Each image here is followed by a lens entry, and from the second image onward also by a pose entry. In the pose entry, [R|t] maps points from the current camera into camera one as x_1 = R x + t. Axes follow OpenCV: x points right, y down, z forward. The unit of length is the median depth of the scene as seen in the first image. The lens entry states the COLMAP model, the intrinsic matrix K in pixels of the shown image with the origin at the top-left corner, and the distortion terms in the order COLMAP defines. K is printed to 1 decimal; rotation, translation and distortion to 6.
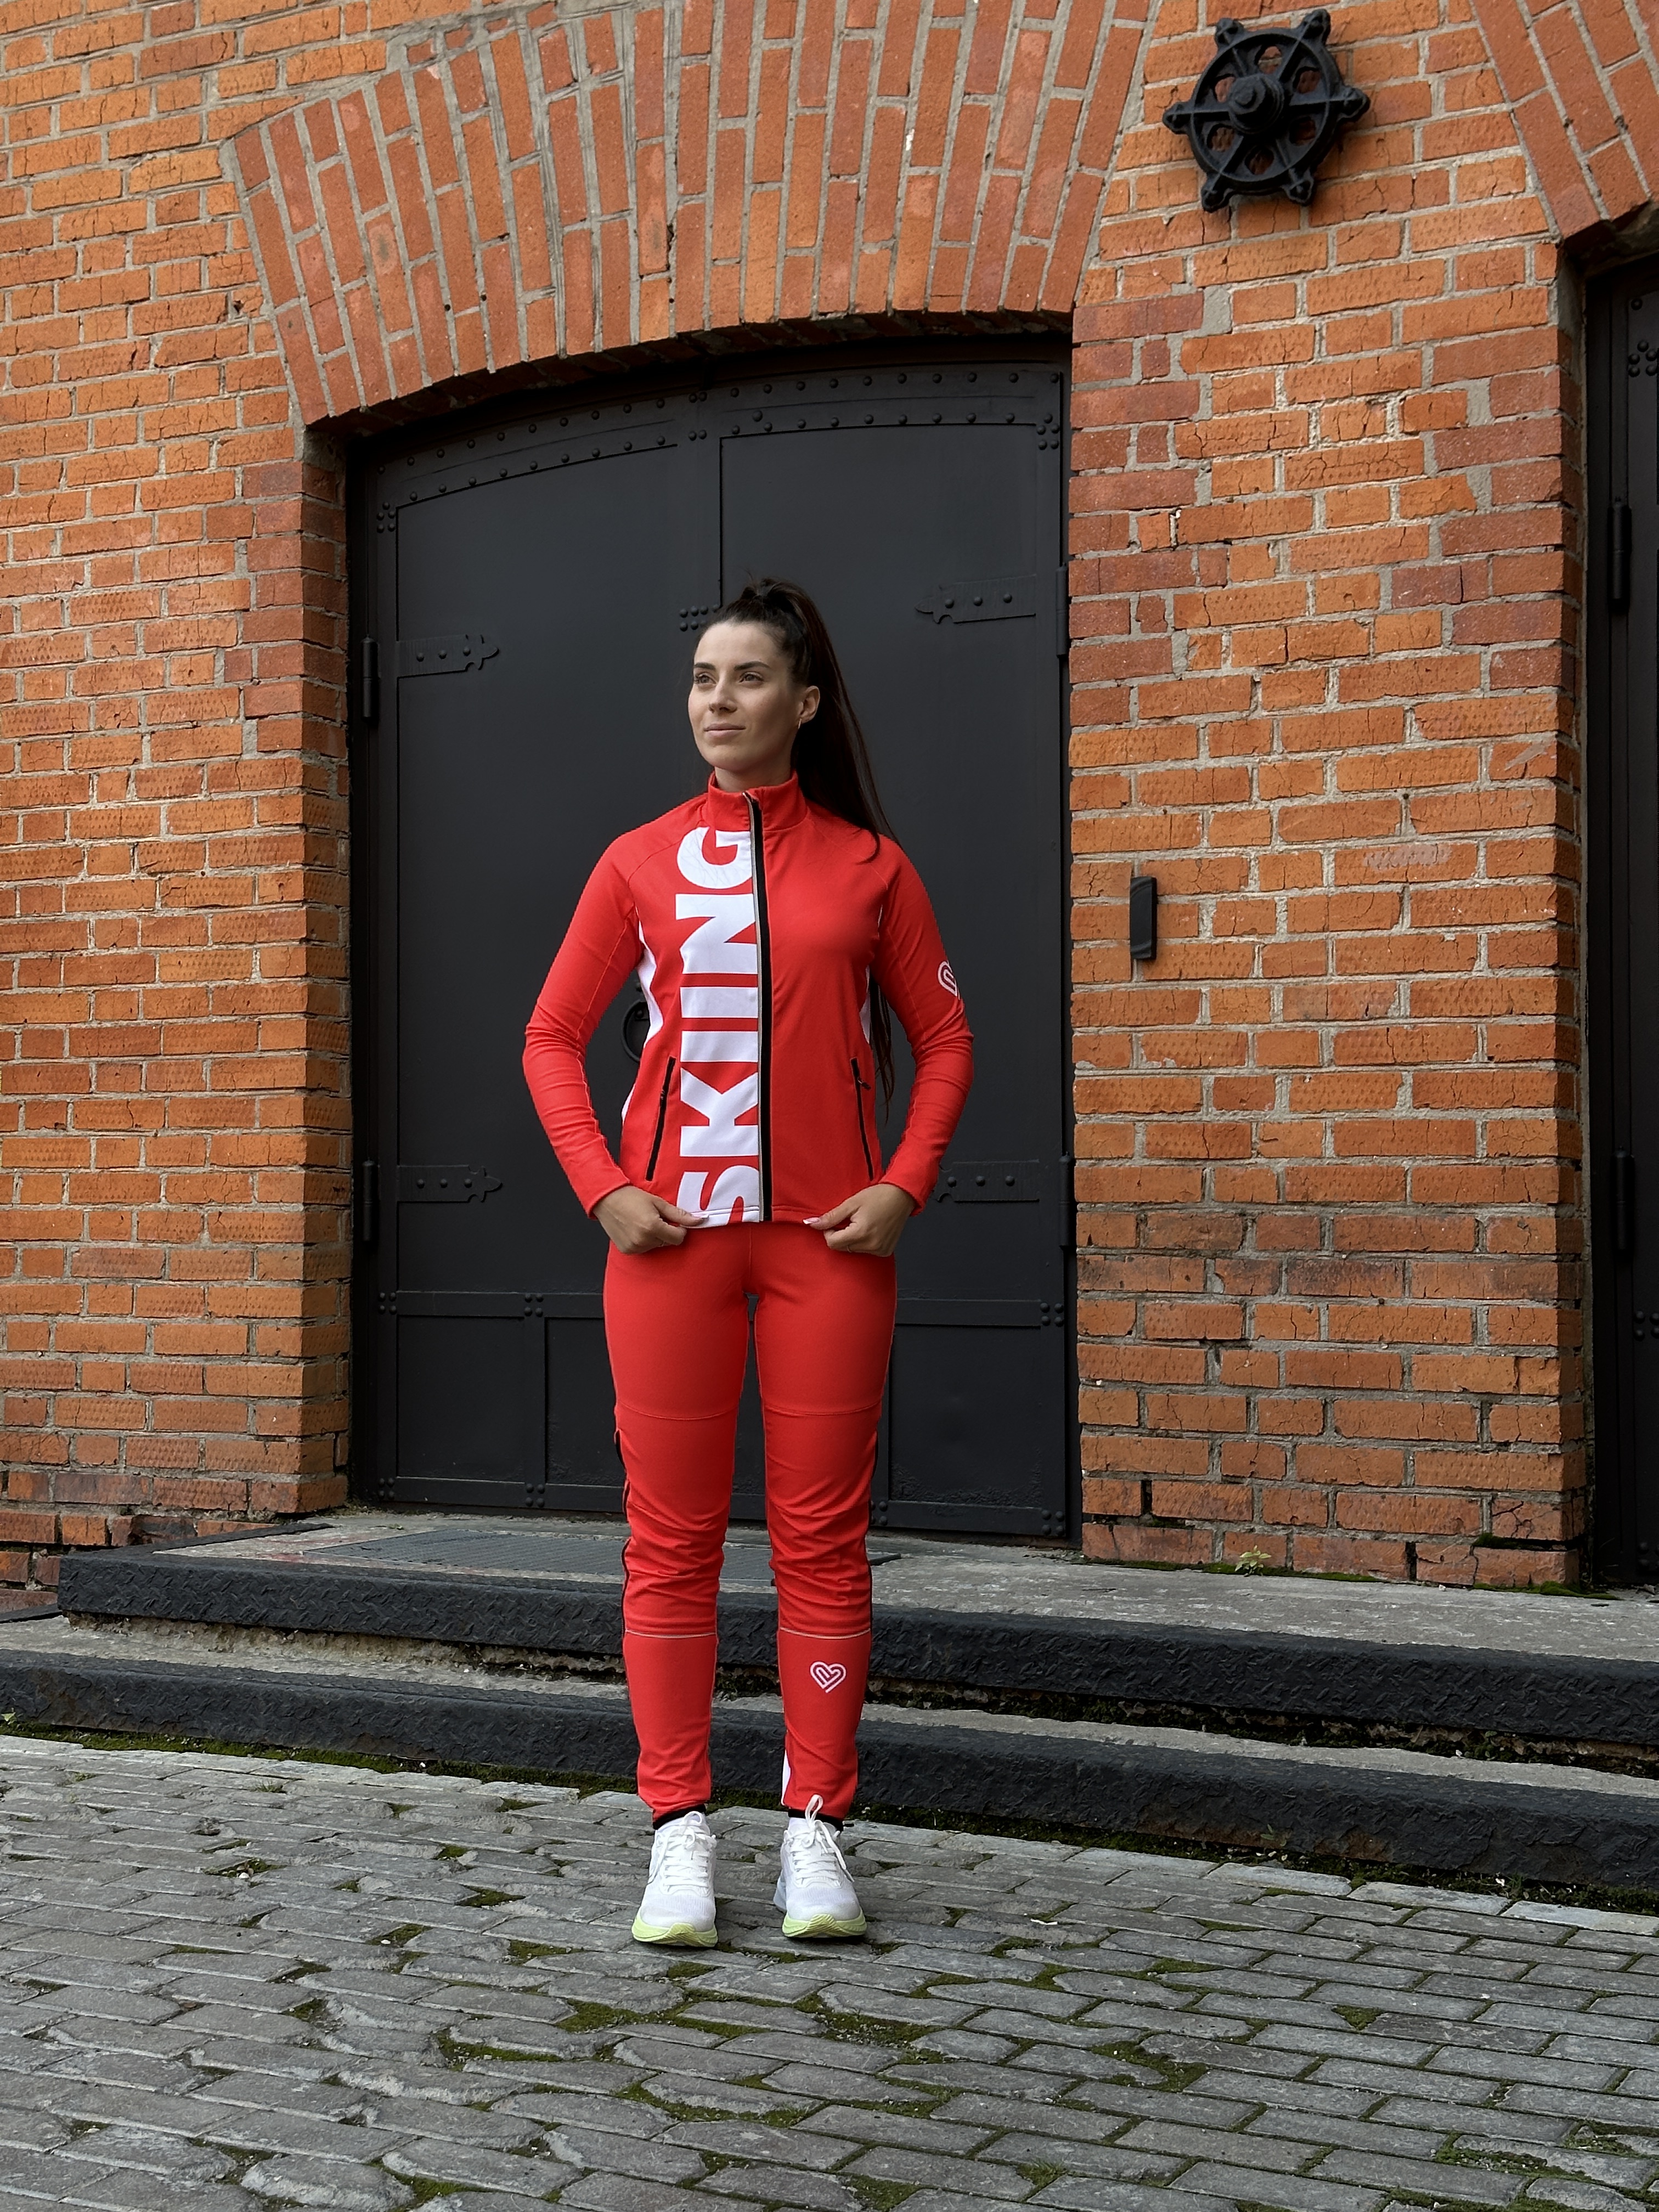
lens RADIAL K [[3050.7, 0, 830.8], [0, 3050.7, 1096.3], [0, 0, 1]] dist [0.087553, 0.000000]
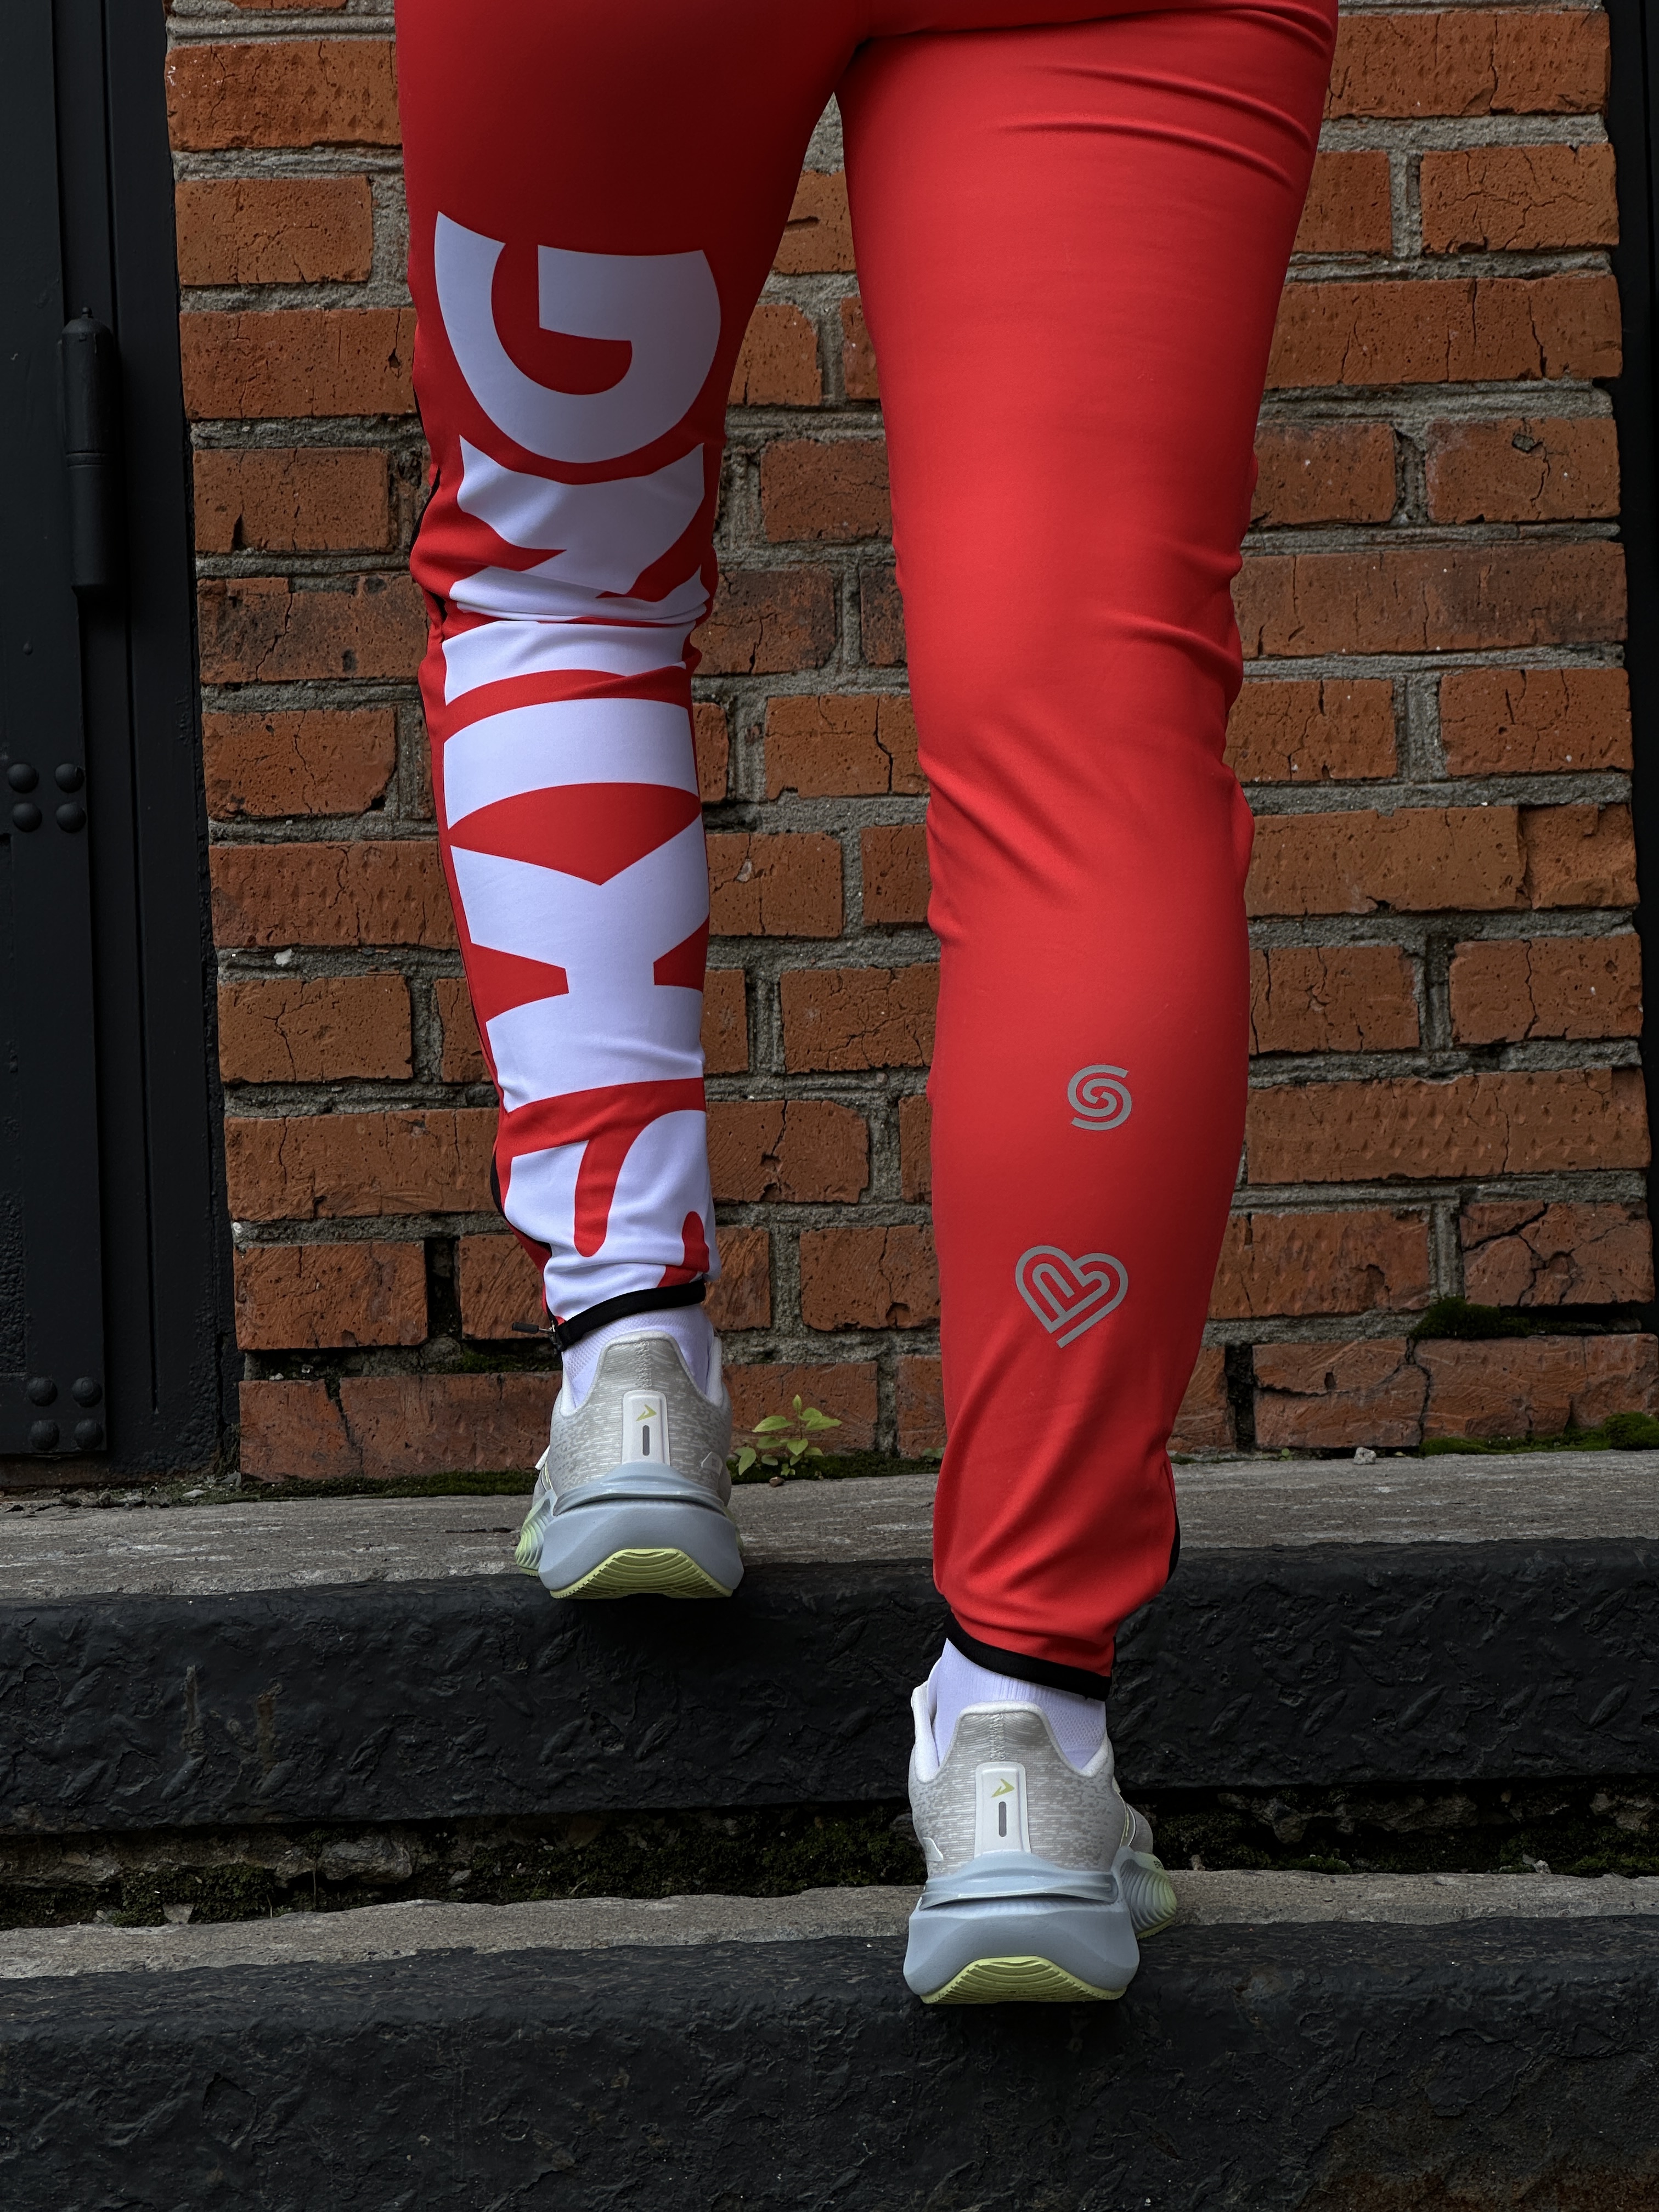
lens RADIAL K [[4984.6, 0, 976.1], [0, 4984.6, 1060.8], [0, 0, 1]] dist [0.138231, 0.000000]
pose [[0.870459, -0.020980, 0.491793, -0.121597], [0.021109, 0.999763, 0.005287, 0.109732], [-0.491788, 0.005779, 0.870696, 0.515318]]
